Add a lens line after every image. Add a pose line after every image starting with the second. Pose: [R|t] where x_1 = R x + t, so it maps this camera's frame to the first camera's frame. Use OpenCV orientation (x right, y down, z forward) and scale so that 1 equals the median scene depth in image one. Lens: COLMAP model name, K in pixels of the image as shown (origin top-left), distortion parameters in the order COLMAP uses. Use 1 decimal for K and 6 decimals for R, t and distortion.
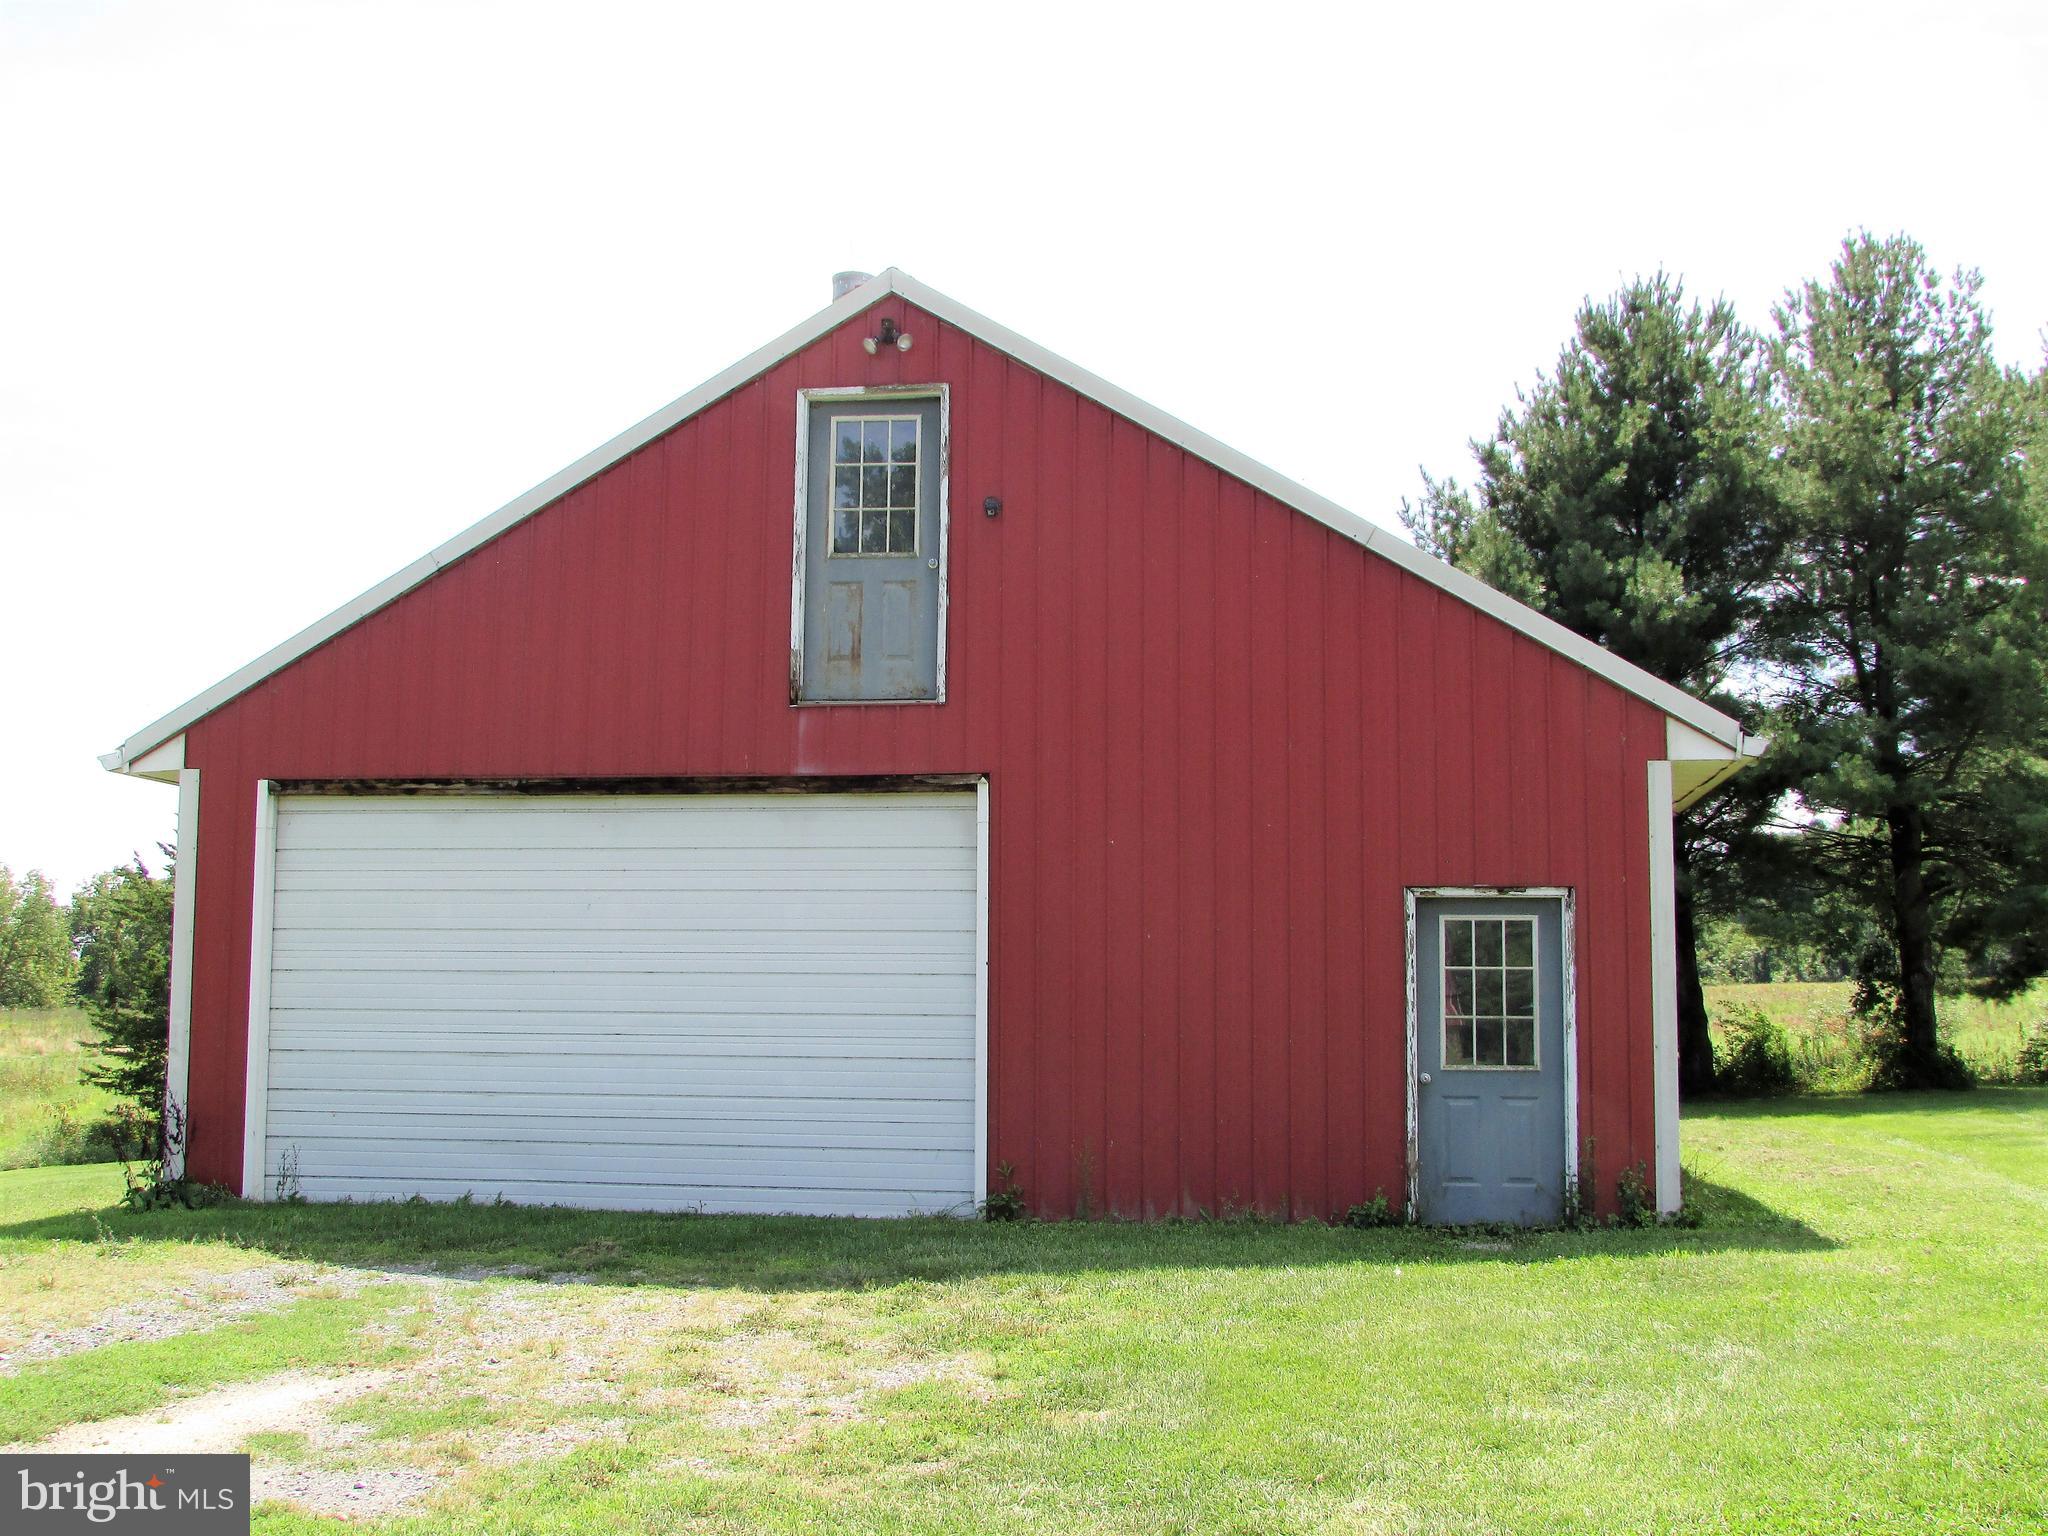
lens RADIAL K [[2340.2, 0, 1024.0], [0, 2340.2, 768.0], [0, 0, 1]] dist [-0.193378, 0.591408]
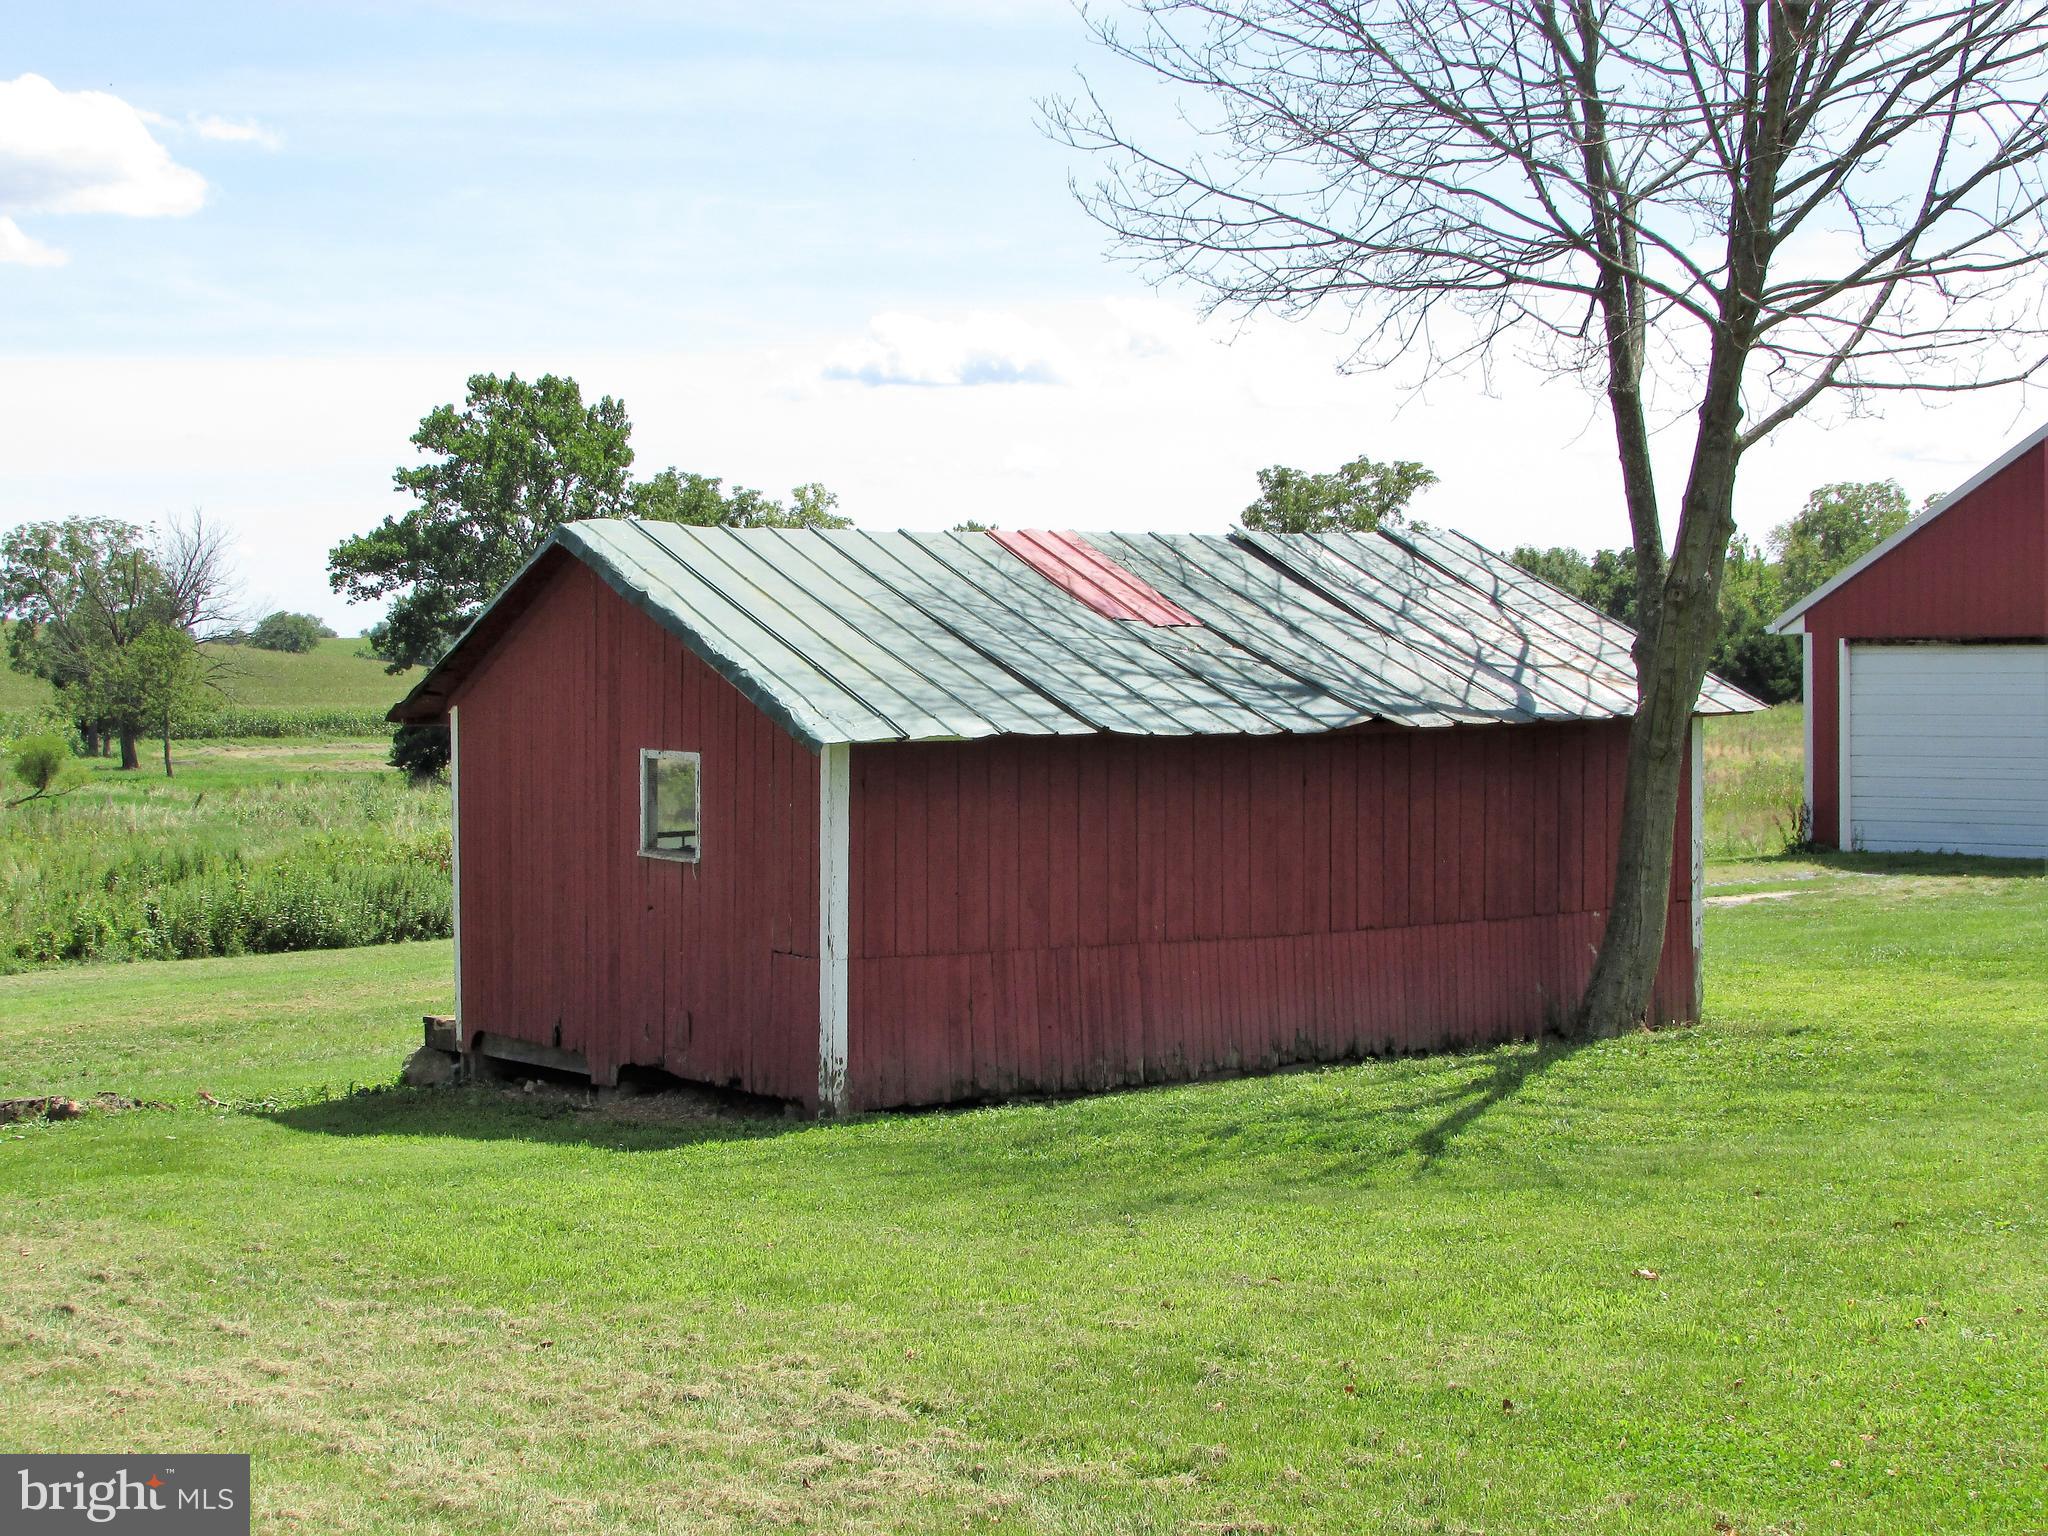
lens RADIAL K [[3789.8, 0, 1024.0], [0, 3789.8, 768.0], [0, 0, 1]] dist [-0.079576, -0.179248]
pose [[0.786811, 0.004965, -0.617174, 1.125229], [0.077598, 0.991237, 0.106901, -0.288498], [0.612296, -0.132003, 0.779531, -1.975550]]
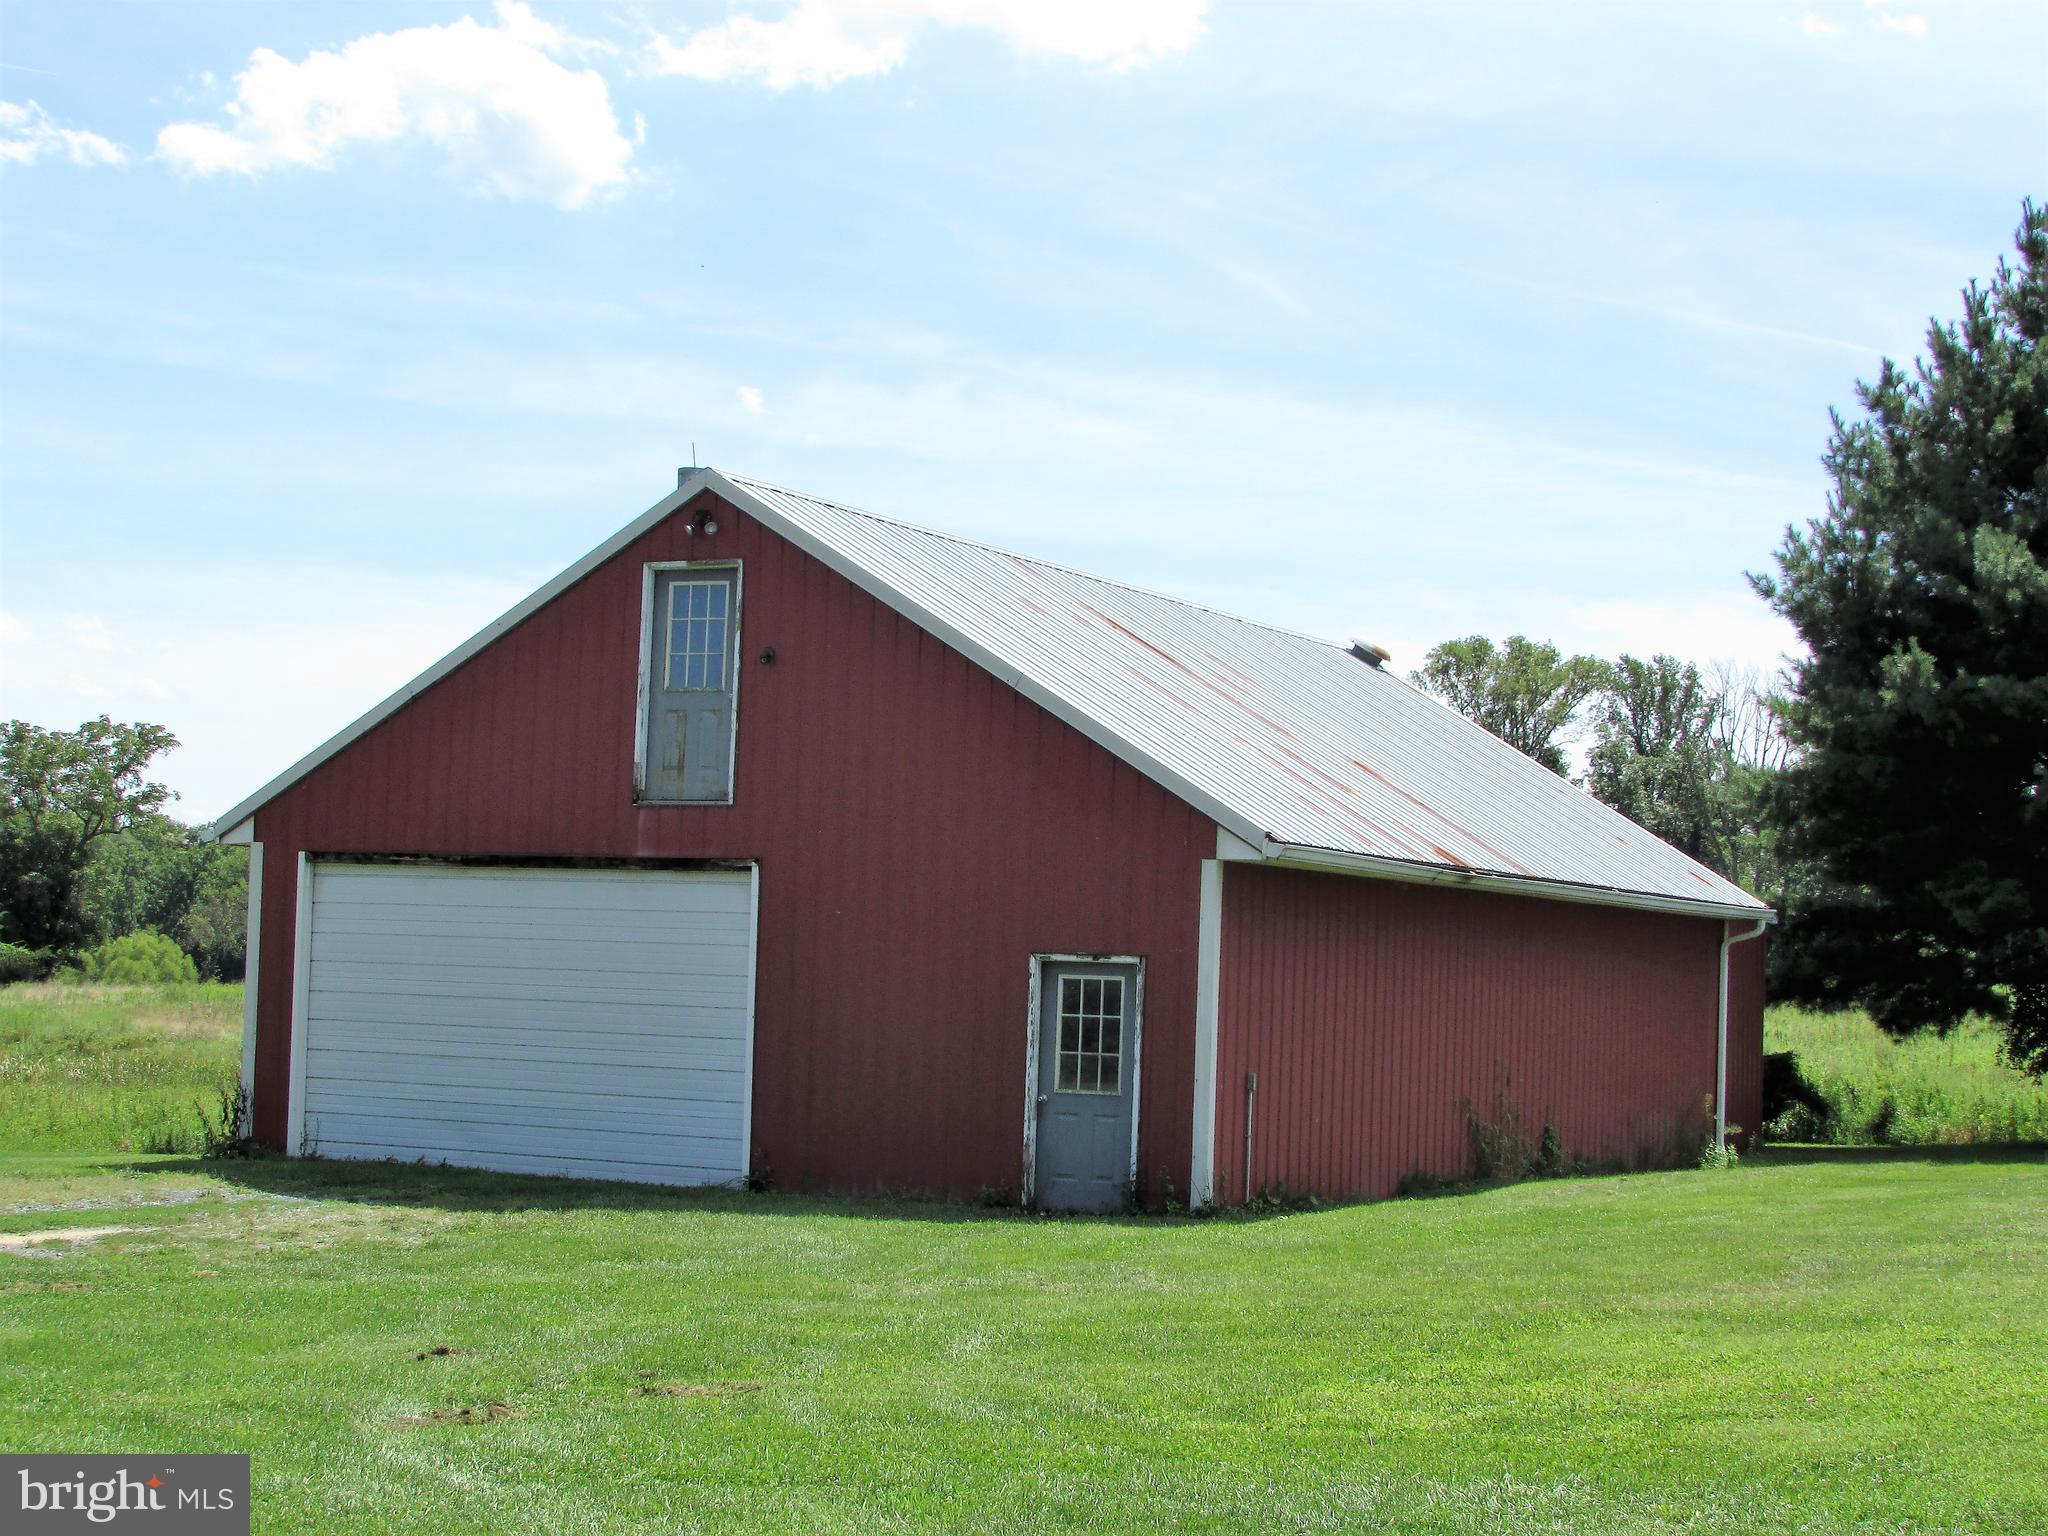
lens RADIAL K [[3418.8, 0, 1024.0], [0, 3418.8, 768.0], [0, 0, 1]] dist [-0.154861, -0.028269]
pose [[0.944438, 0.002701, -0.328679, 0.755327], [0.011716, 0.999054, 0.041875, -0.126901], [0.328481, -0.043399, 0.943513, -0.773984]]
